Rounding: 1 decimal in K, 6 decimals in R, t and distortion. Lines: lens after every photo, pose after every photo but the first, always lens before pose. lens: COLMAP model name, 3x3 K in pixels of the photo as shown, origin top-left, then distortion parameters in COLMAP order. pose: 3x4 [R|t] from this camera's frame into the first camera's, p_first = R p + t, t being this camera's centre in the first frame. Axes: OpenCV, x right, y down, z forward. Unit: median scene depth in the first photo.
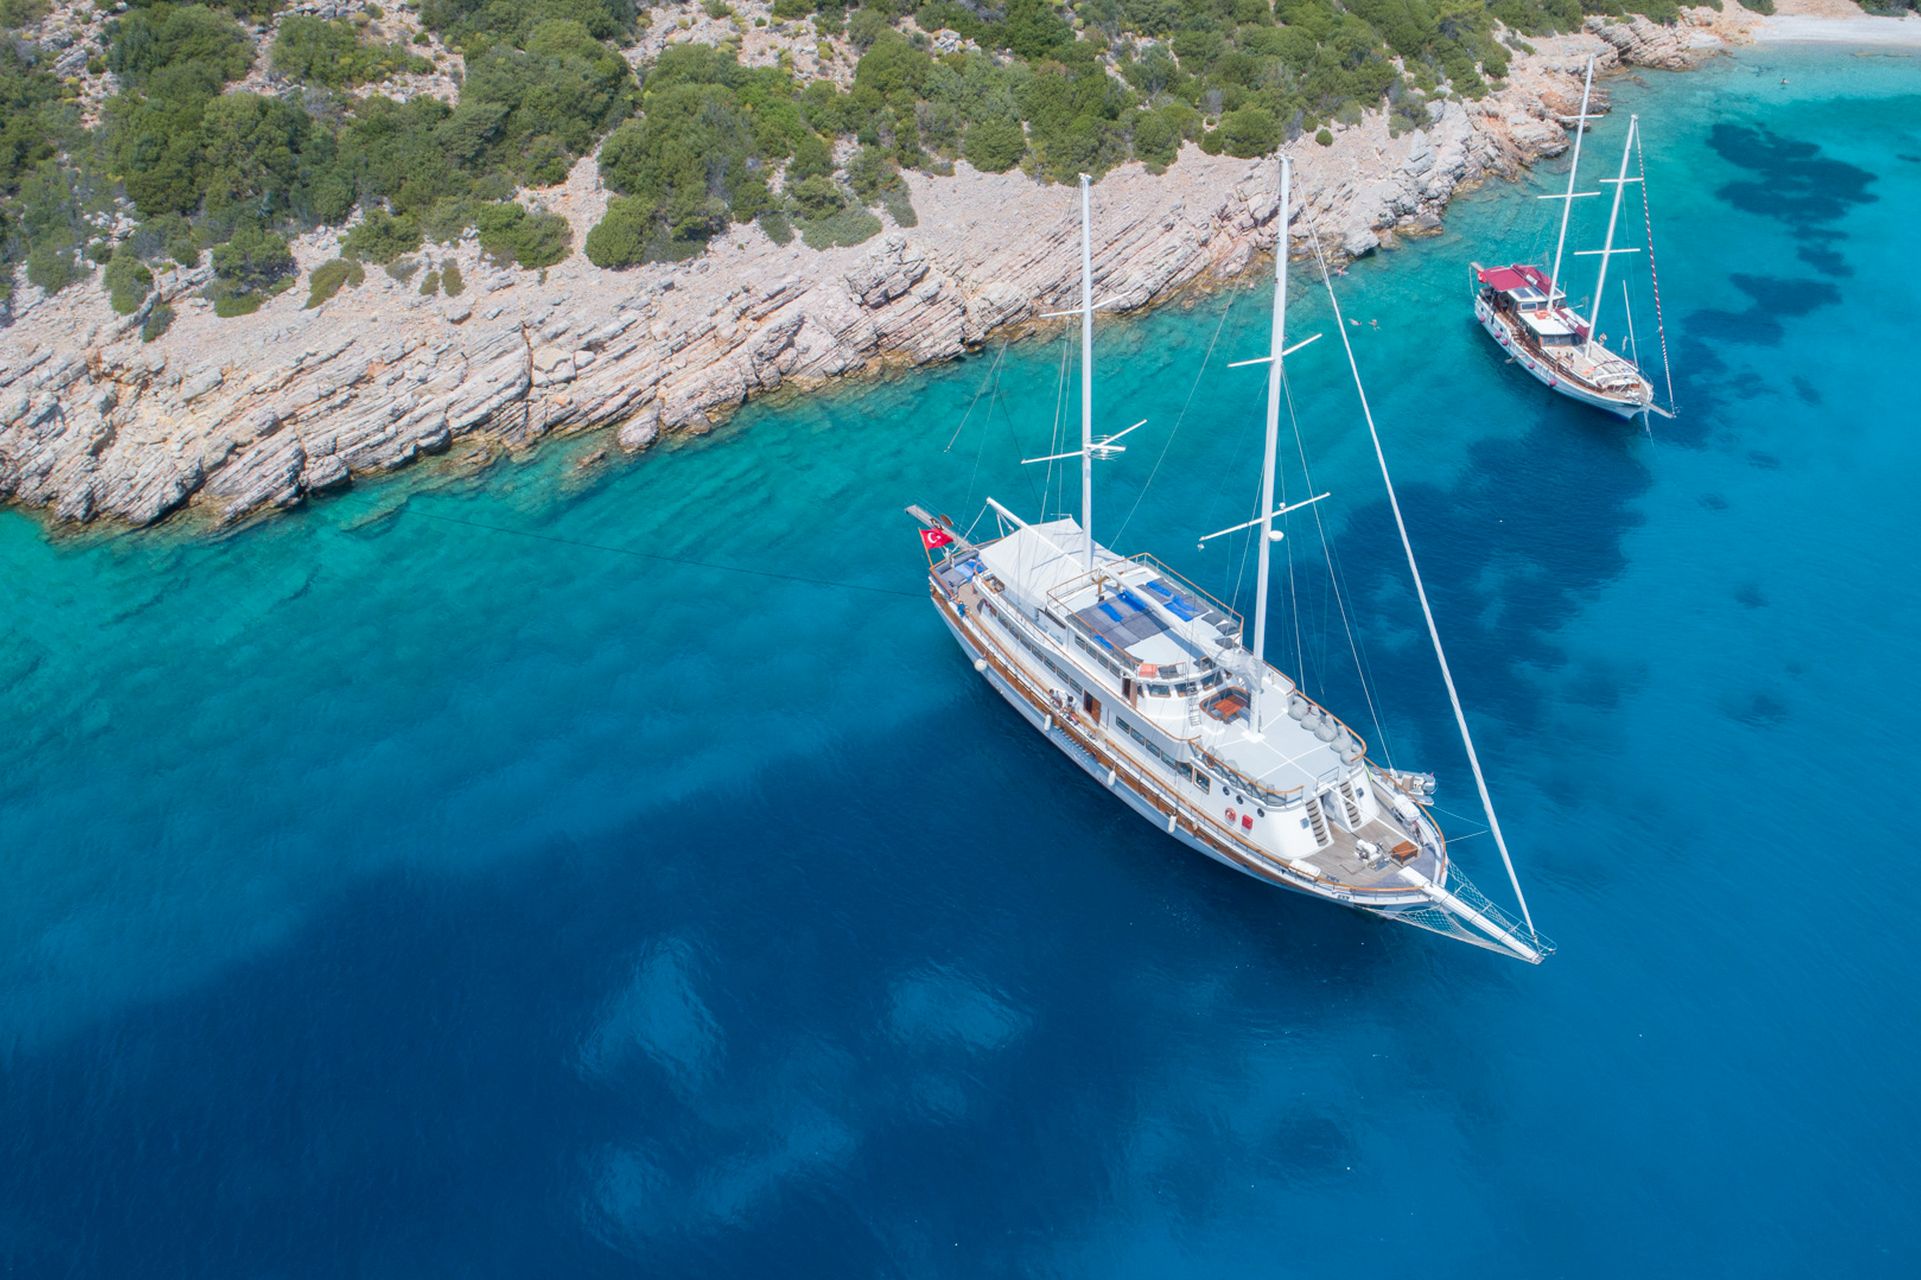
lens RADIAL K [[1538.0, 0, 1140.2], [0, 1538.0, 639.8], [0, 0, 1]] dist [-0.000064, 0.007738]
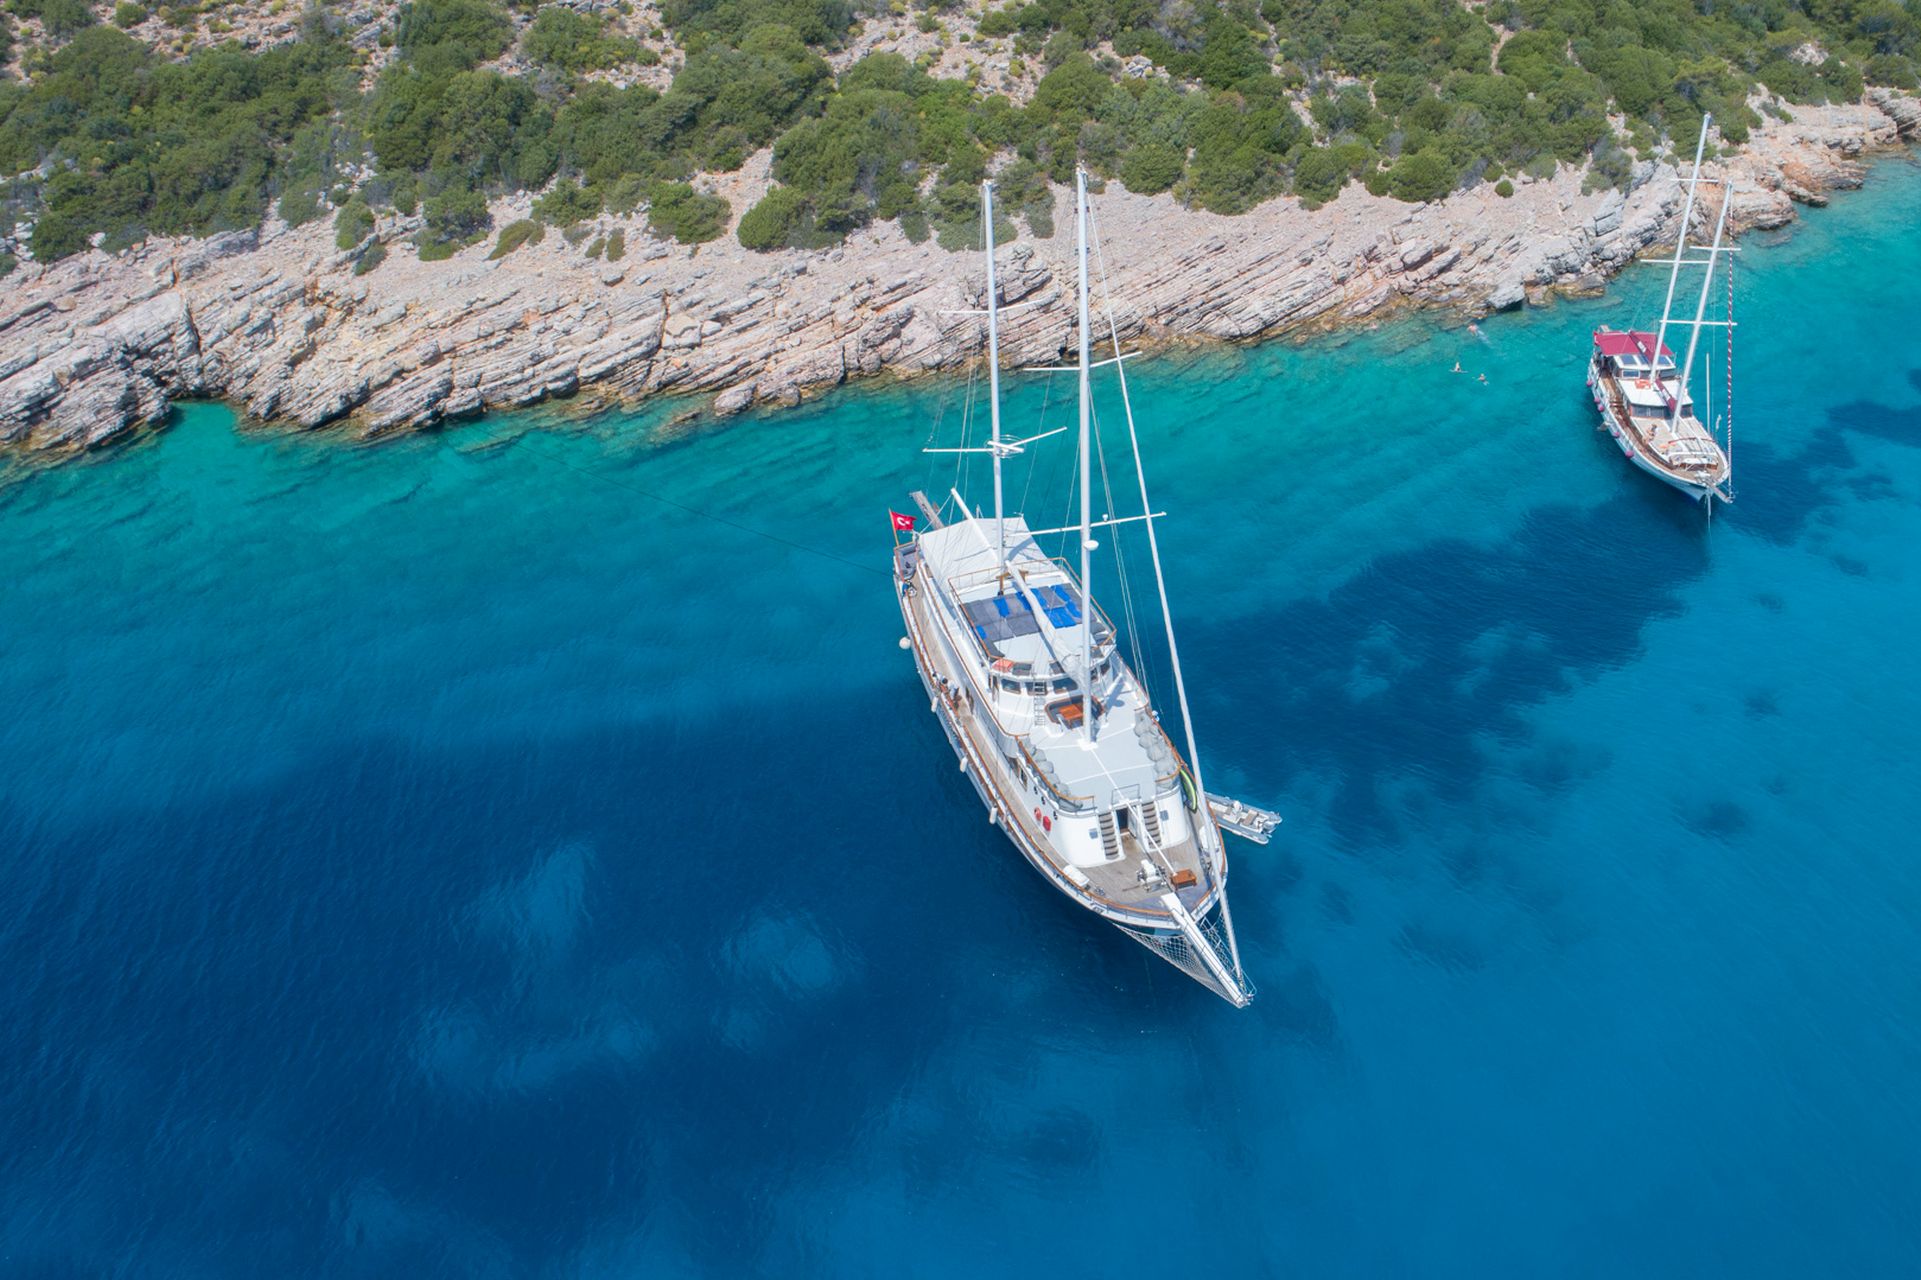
lens RADIAL K [[1538.0, 0, 1140.2], [0, 1538.0, 639.8], [0, 0, 1]] dist [-0.000064, 0.007738]
pose [[0.964003, 0.144223, -0.223379, 0.195433], [-0.149645, 0.988712, -0.007445, -0.001552], [0.219784, 0.040605, 0.974703, 0.010992]]
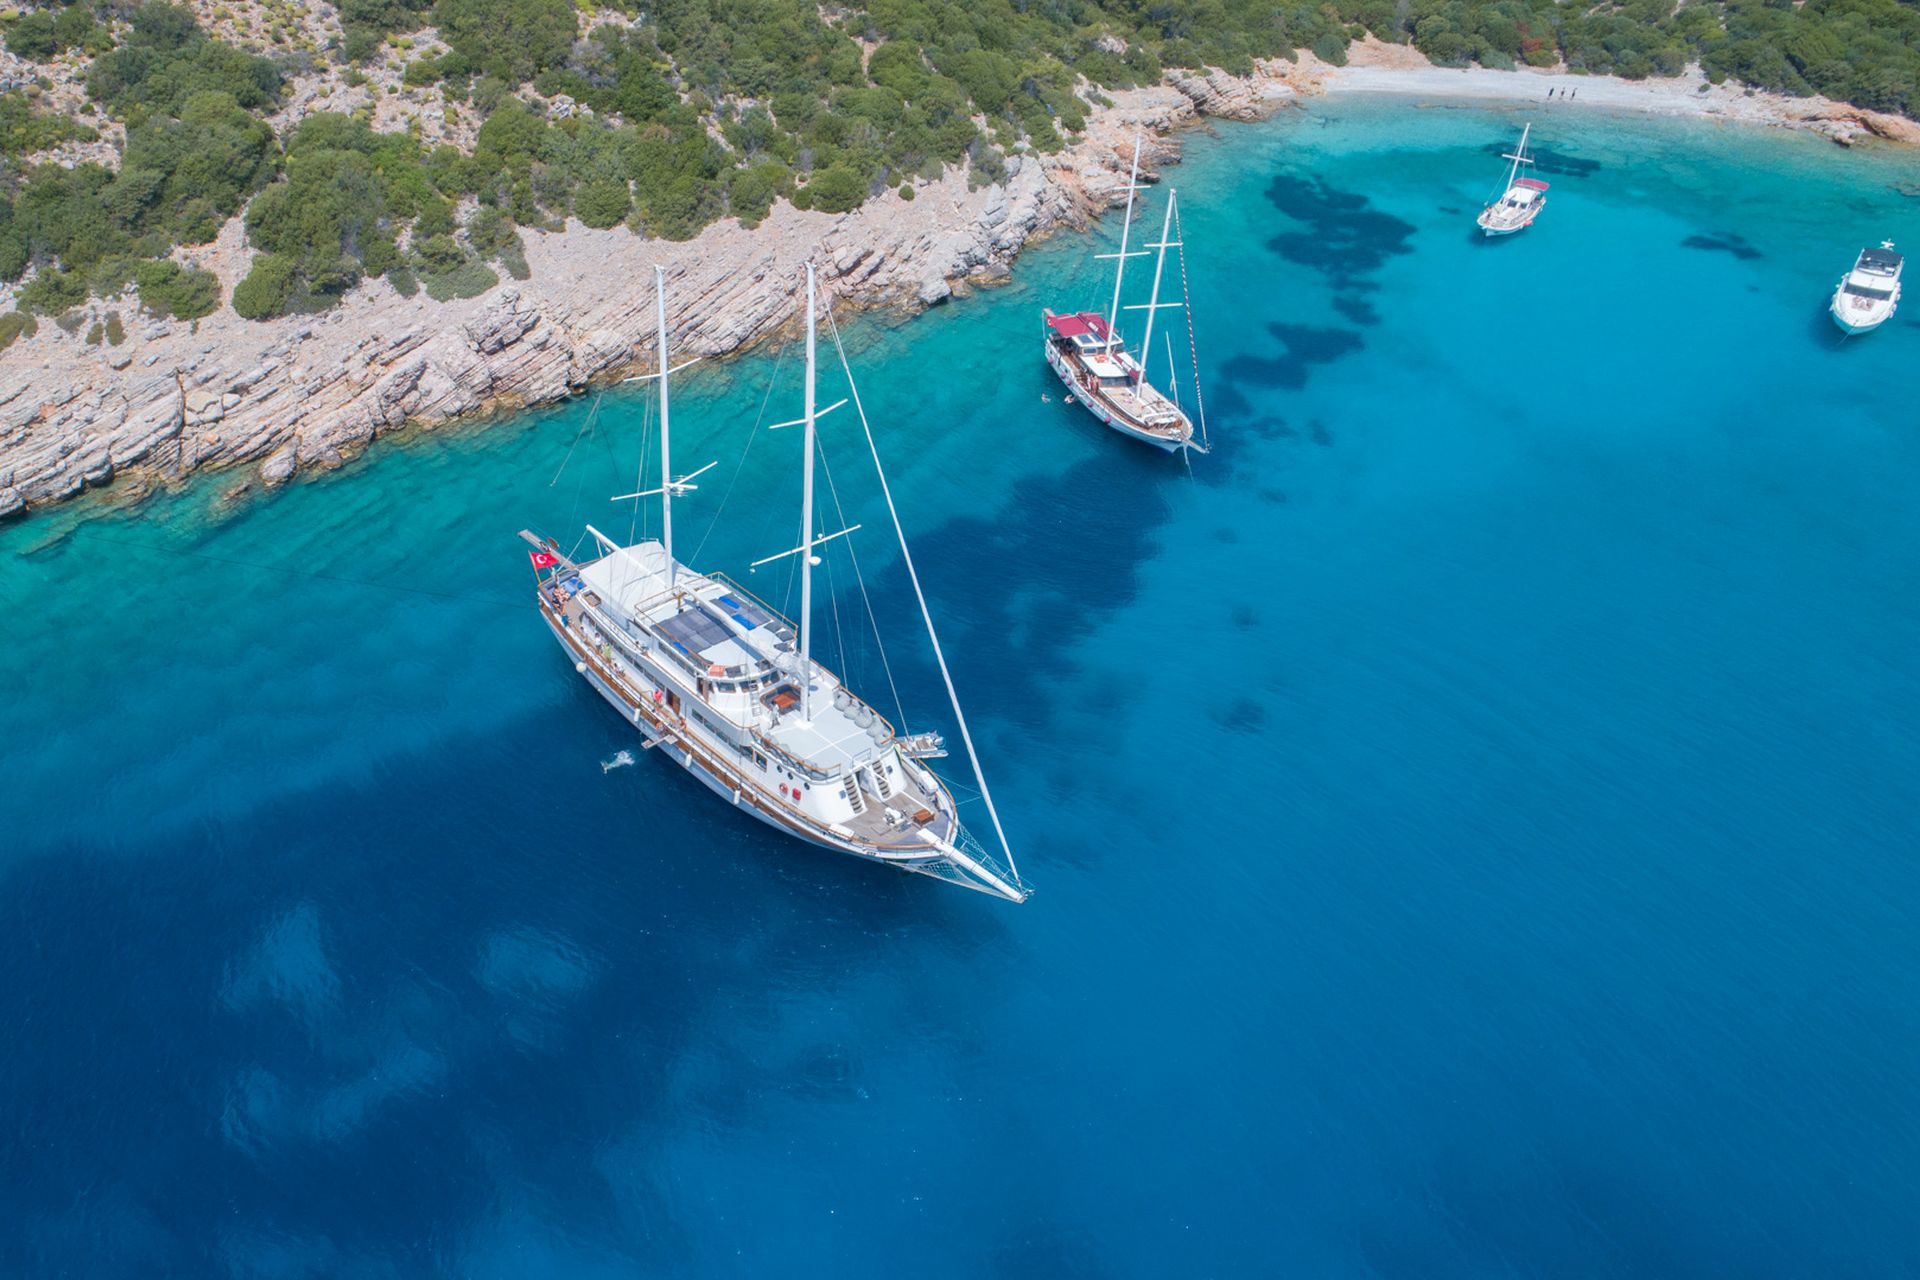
lens RADIAL K [[1541.6, 0, 786.9], [0, 1541.6, 637.1], [0, 0, 1]] dist [-0.003311, 0.015360]
pose [[0.999989, 0.004447, -0.001510, 0.046695], [-0.004452, 0.999984, -0.003454, -0.006509], [0.001495, 0.003461, 0.999993, -0.123799]]
